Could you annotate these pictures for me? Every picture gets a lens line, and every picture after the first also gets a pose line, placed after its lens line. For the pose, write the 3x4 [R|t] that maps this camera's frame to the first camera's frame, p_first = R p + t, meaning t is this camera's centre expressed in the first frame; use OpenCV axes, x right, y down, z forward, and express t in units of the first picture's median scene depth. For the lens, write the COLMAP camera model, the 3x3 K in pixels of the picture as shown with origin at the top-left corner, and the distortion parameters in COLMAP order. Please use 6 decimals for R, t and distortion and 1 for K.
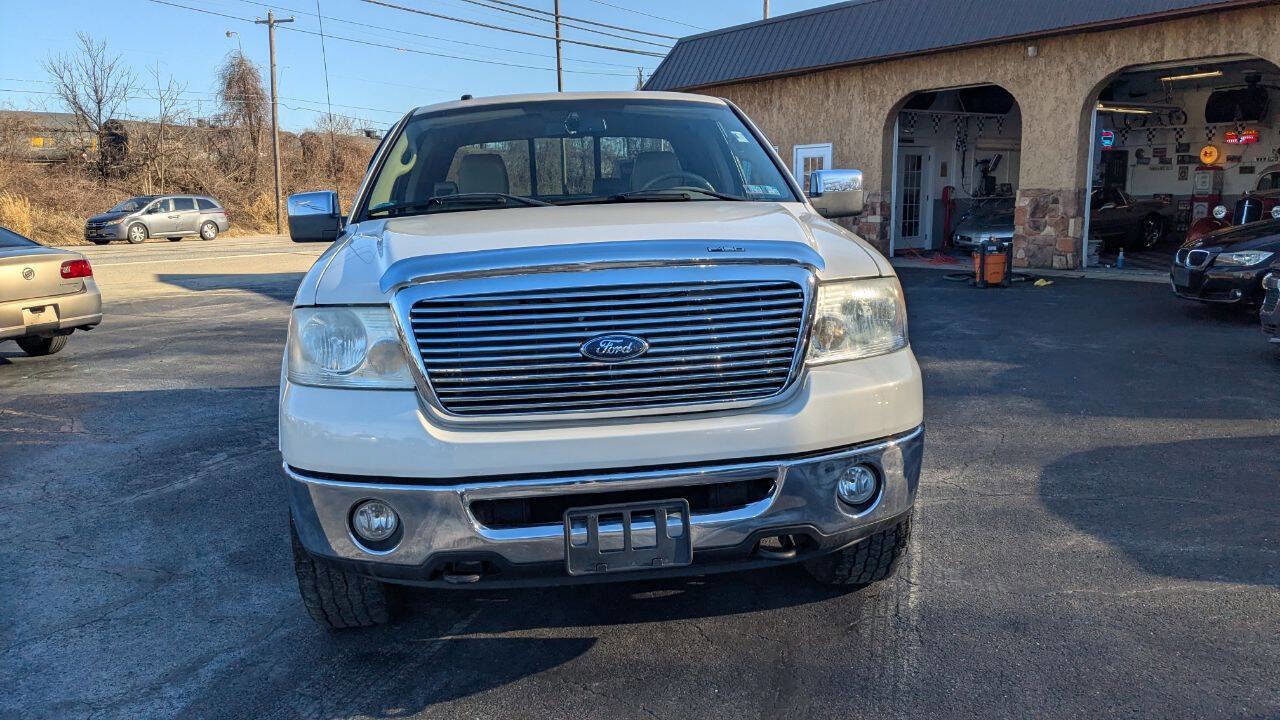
lens RADIAL K [[1002.5, 0, 645.1], [0, 1002.5, 343.8], [0, 0, 1]] dist [0.053802, -0.092765]
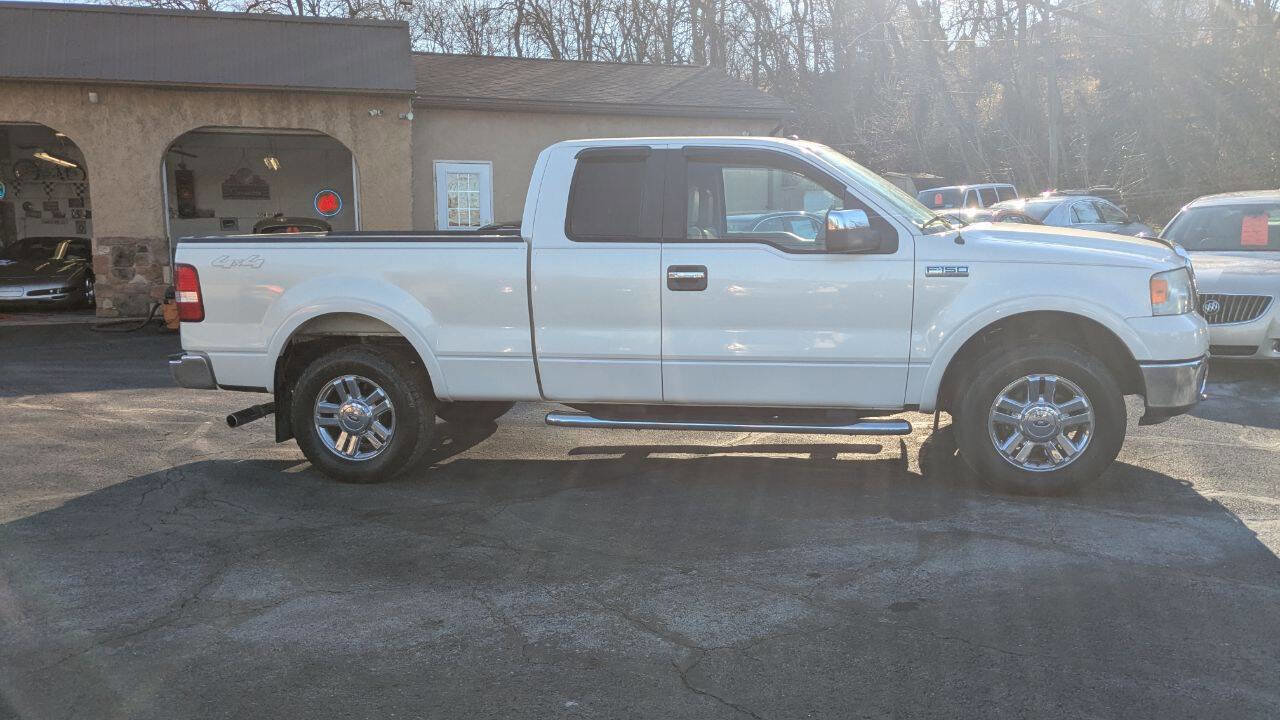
lens RADIAL K [[995.4, 0, 623.2], [0, 995.4, 365.5], [0, 0, 1]] dist [0.053585, -0.087541]
pose [[0.316521, -0.104840, 0.942774, -0.453477], [0.142232, 0.987883, 0.062105, -0.023282], [-0.937862, 0.114436, 0.327597, 0.262134]]
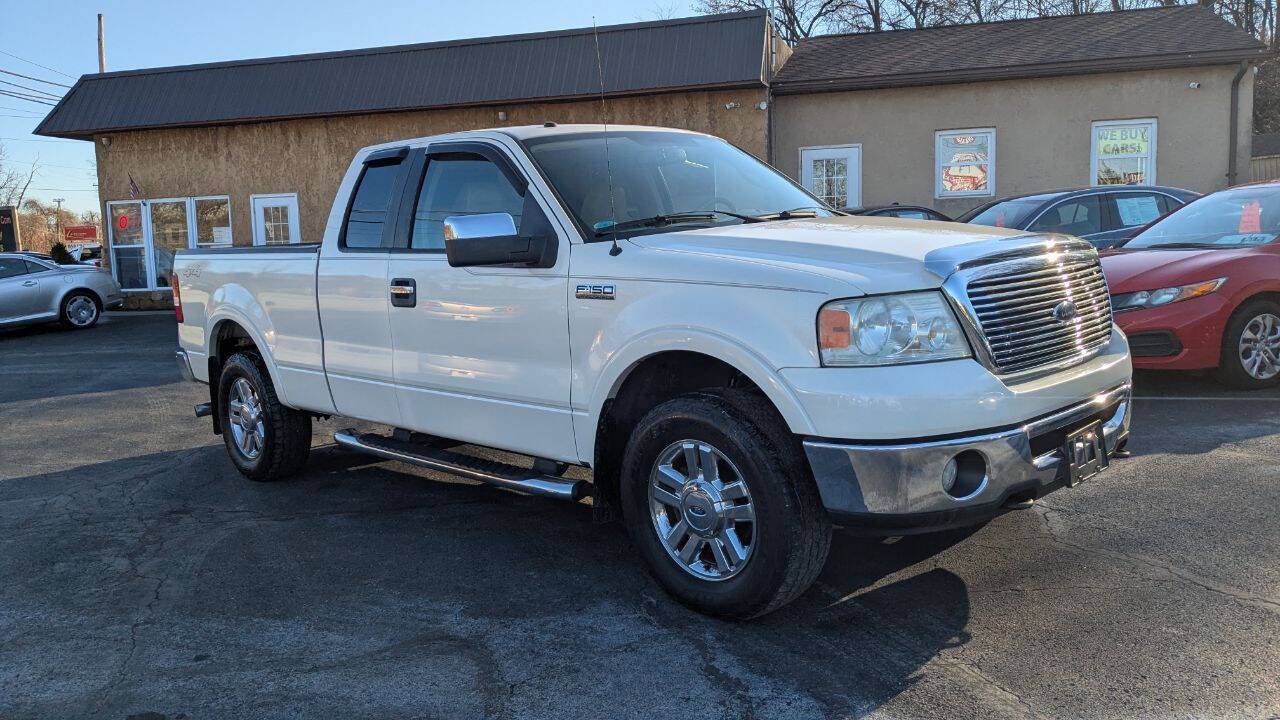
lens RADIAL K [[993.5, 0, 618.0], [0, 993.5, 328.5], [0, 0, 1]] dist [0.047124, -0.088387]
pose [[0.793628, -0.066346, 0.604775, -0.238316], [0.108723, 0.993501, -0.033683, 0.001139], [-0.598610, 0.092485, 0.795684, 0.056025]]
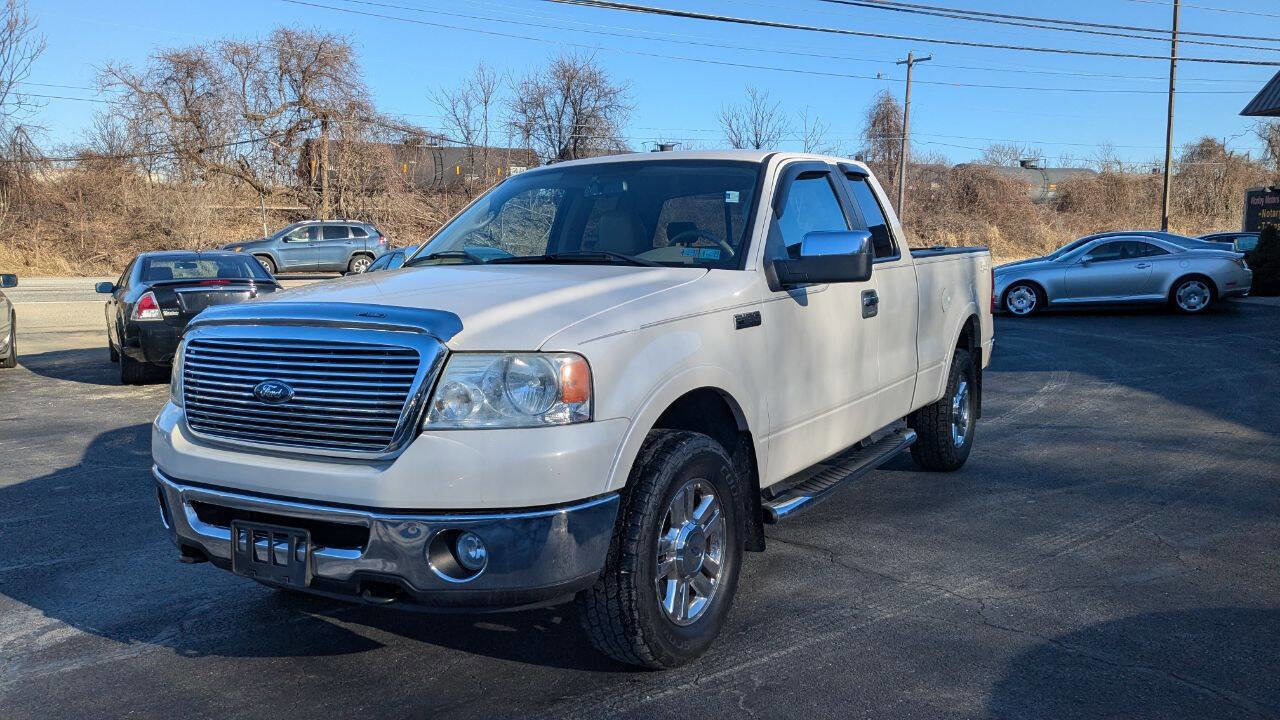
lens RADIAL K [[1004.1, 0, 686.3], [0, 1004.1, 365.1], [0, 0, 1]] dist [0.043092, -0.071584]
pose [[0.815807, 0.090474, -0.571203, 0.191371], [-0.094714, 0.995253, 0.022368, -0.018358], [0.570515, 0.035853, 0.820504, 0.055138]]
